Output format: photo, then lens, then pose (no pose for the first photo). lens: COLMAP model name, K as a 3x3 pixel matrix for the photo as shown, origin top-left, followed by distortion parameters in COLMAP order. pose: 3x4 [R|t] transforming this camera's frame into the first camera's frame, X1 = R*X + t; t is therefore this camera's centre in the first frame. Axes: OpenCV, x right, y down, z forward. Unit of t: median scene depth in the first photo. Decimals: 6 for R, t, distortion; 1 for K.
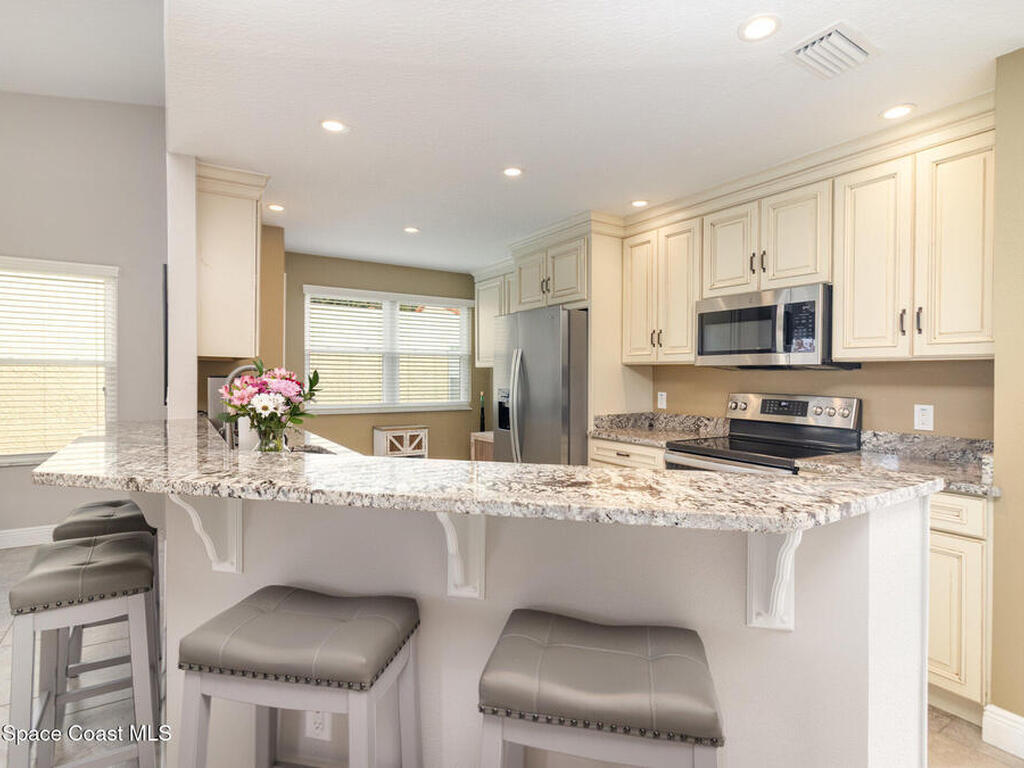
lens RADIAL K [[532.1, 0, 513.2], [0, 532.1, 376.1], [0, 0, 1]] dist [-0.000055, 0.000994]
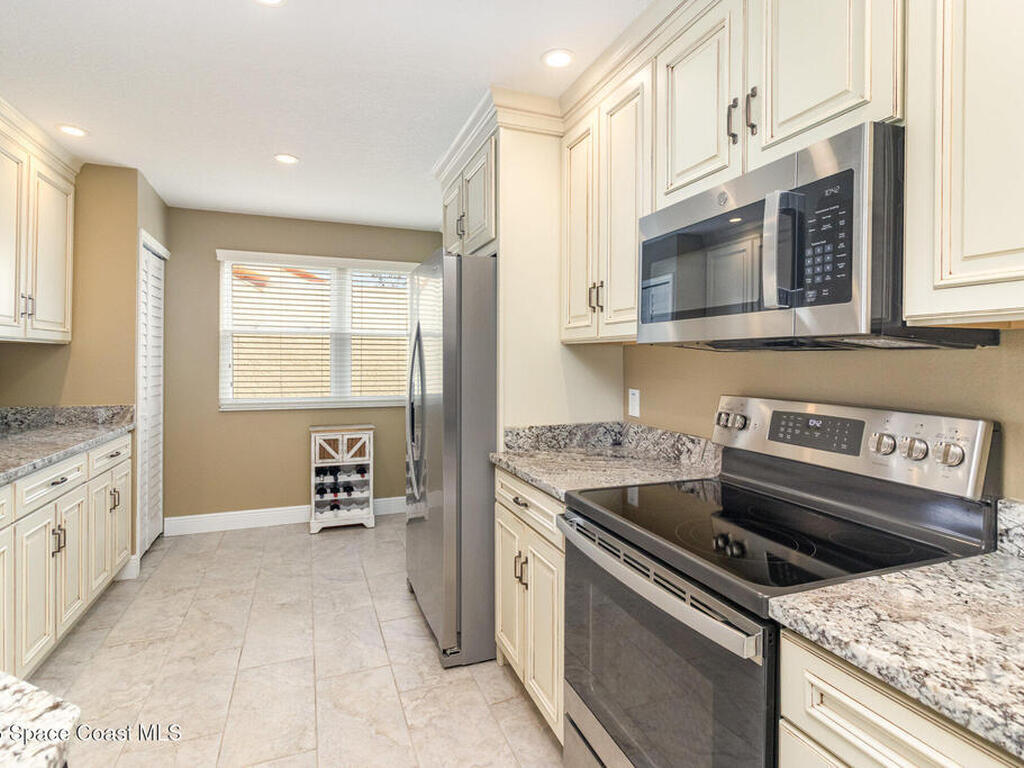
lens RADIAL K [[532.1, 0, 516.4], [0, 532.1, 361.4], [0, 0, 1]] dist [-0.000055, 0.000994]
pose [[0.979311, -0.002048, -0.202349, 0.311376], [0.002119, 0.999998, 0.000134, -0.002029], [0.202348, -0.000560, 0.979313, 0.439251]]
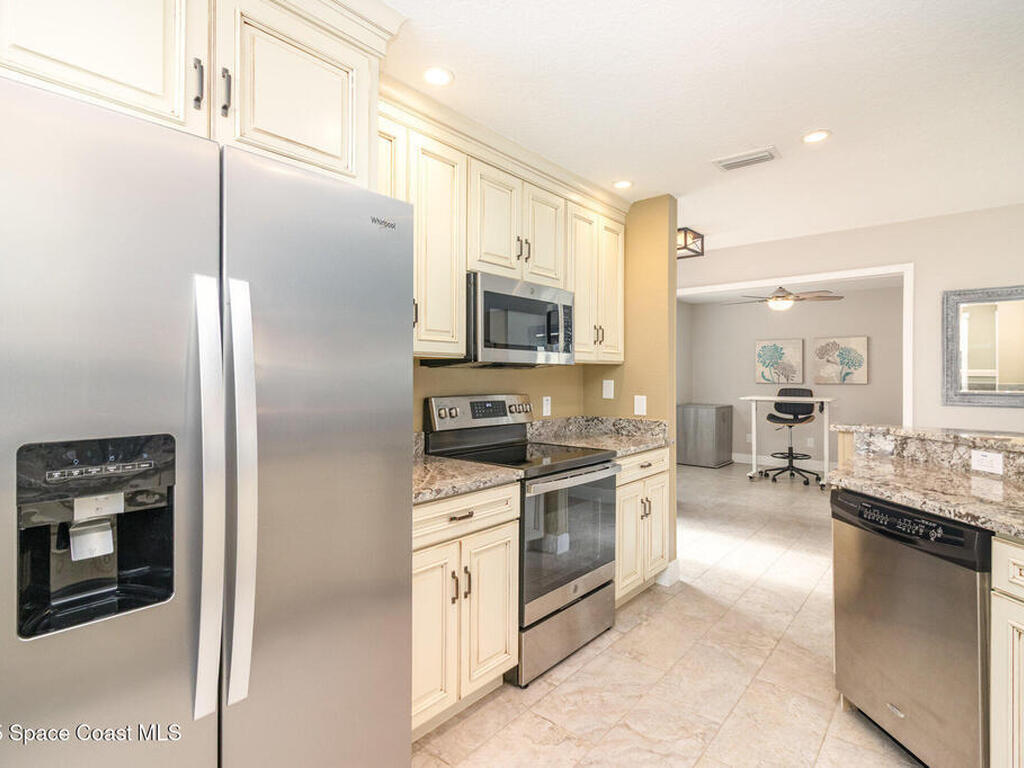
lens RADIAL K [[532.1, 0, 508.7], [0, 532.1, 375.7], [0, 0, 1]] dist [-0.000055, 0.000994]
pose [[-0.288258, -0.008661, 0.957513, -0.342499], [-0.004733, 0.999960, 0.007620, -0.005330], [-0.957541, -0.002335, -0.288288, 1.102551]]
